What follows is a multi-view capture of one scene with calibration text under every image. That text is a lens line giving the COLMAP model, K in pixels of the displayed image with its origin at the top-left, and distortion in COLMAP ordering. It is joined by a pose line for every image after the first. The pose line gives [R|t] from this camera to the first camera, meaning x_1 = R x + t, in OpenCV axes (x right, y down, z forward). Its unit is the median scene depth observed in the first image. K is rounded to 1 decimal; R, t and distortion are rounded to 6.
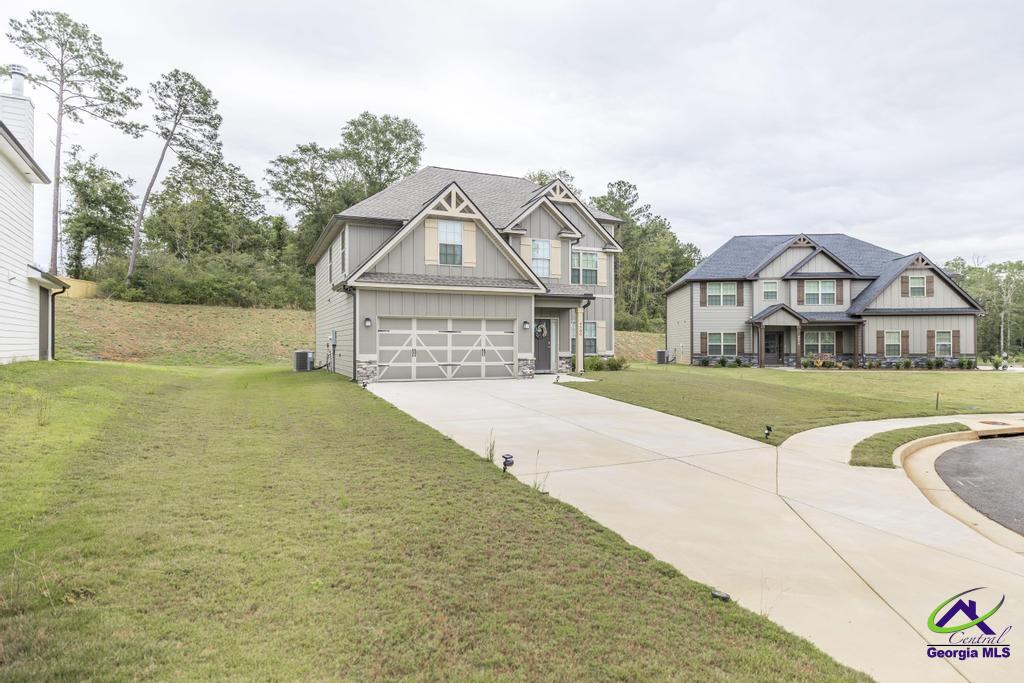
lens RADIAL K [[588.3, 0, 516.7], [0, 588.3, 337.8], [0, 0, 1]] dist [0.010083, 0.001158]
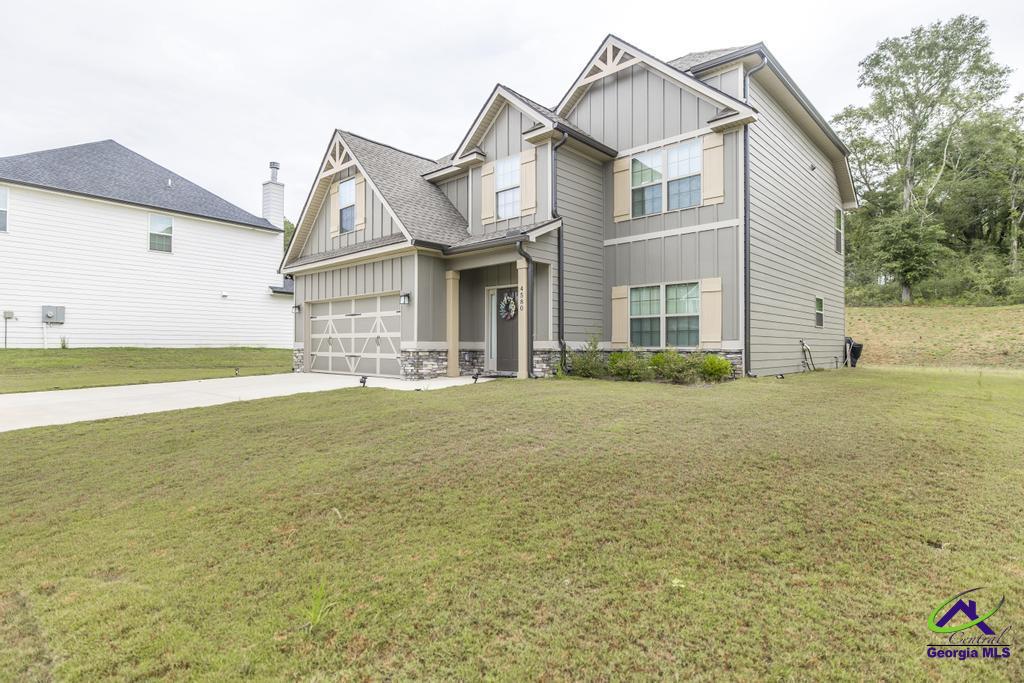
lens RADIAL K [[536.6, 0, 507.3], [0, 536.6, 336.9], [0, 0, 1]] dist [0.001884, 0.000231]
pose [[0.379444, -0.015976, -0.925077, 0.368996], [0.006864, 0.999872, -0.014453, 0.018192], [0.925189, -0.000865, 0.379505, 0.523788]]
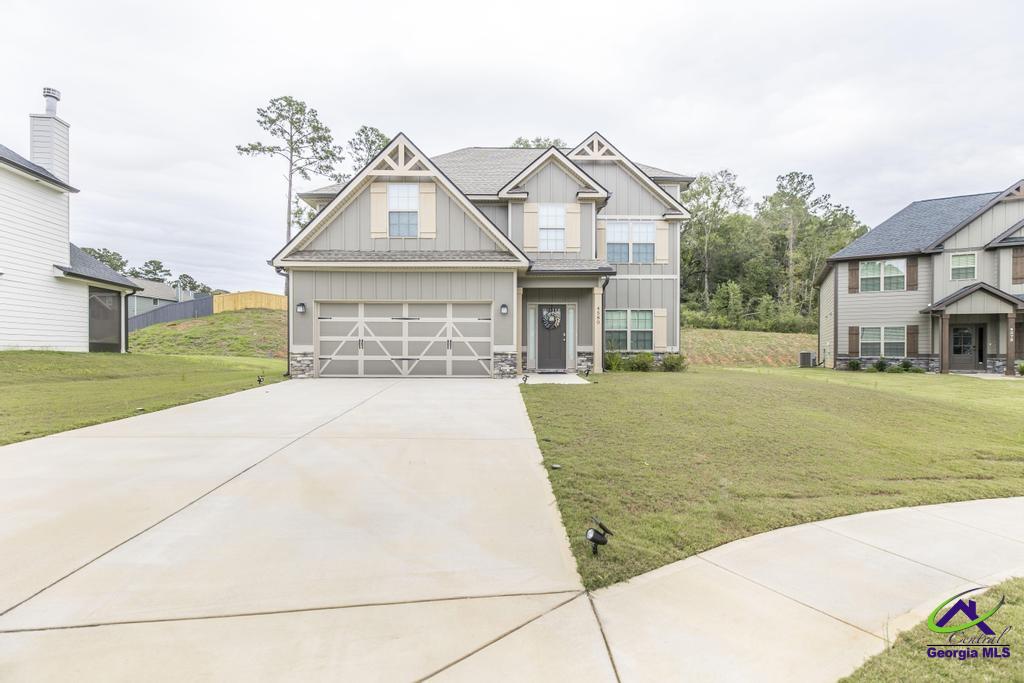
lens RADIAL K [[495.9, 0, 504.6], [0, 495.9, 351.4], [0, 0, 1]] dist [-0.001847, -0.000066]
pose [[0.918438, 0.001849, -0.395561, 0.164480], [0.002314, 0.999947, 0.010047, 0.016368], [0.395558, -0.010143, 0.918385, 0.238801]]
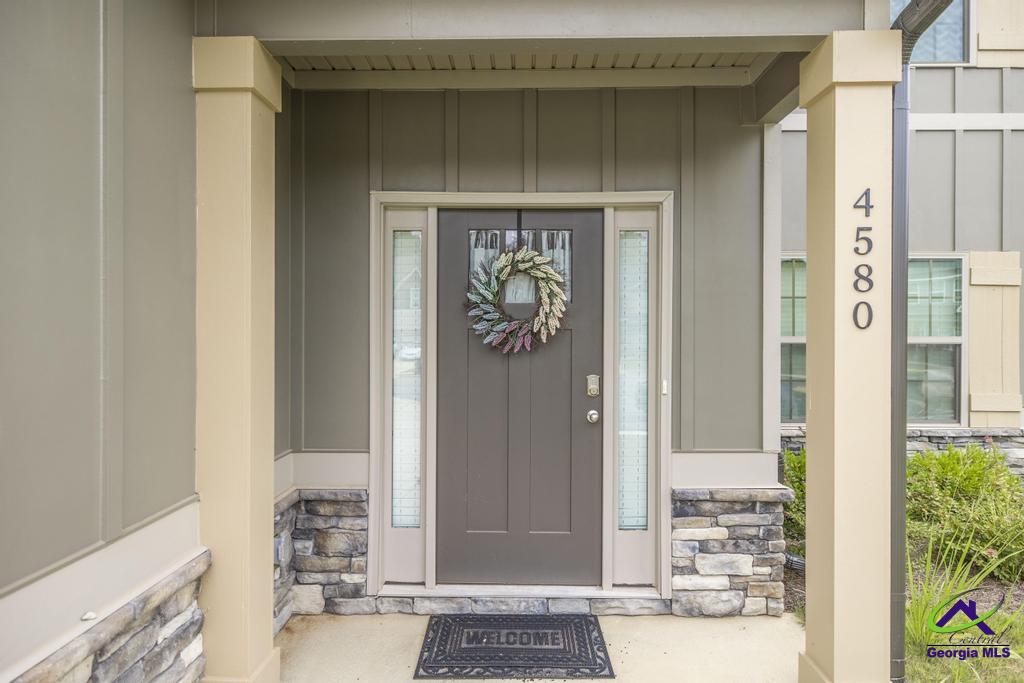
lens RADIAL K [[588.3, 0, 510.4], [0, 588.3, 338.0], [0, 0, 1]] dist [0.010083, 0.001158]
pose [[0.907780, 0.003442, -0.419433, 0.063456], [0.000165, 0.999963, 0.008563, -0.002009], [0.419447, -0.007842, 0.907746, 0.583691]]
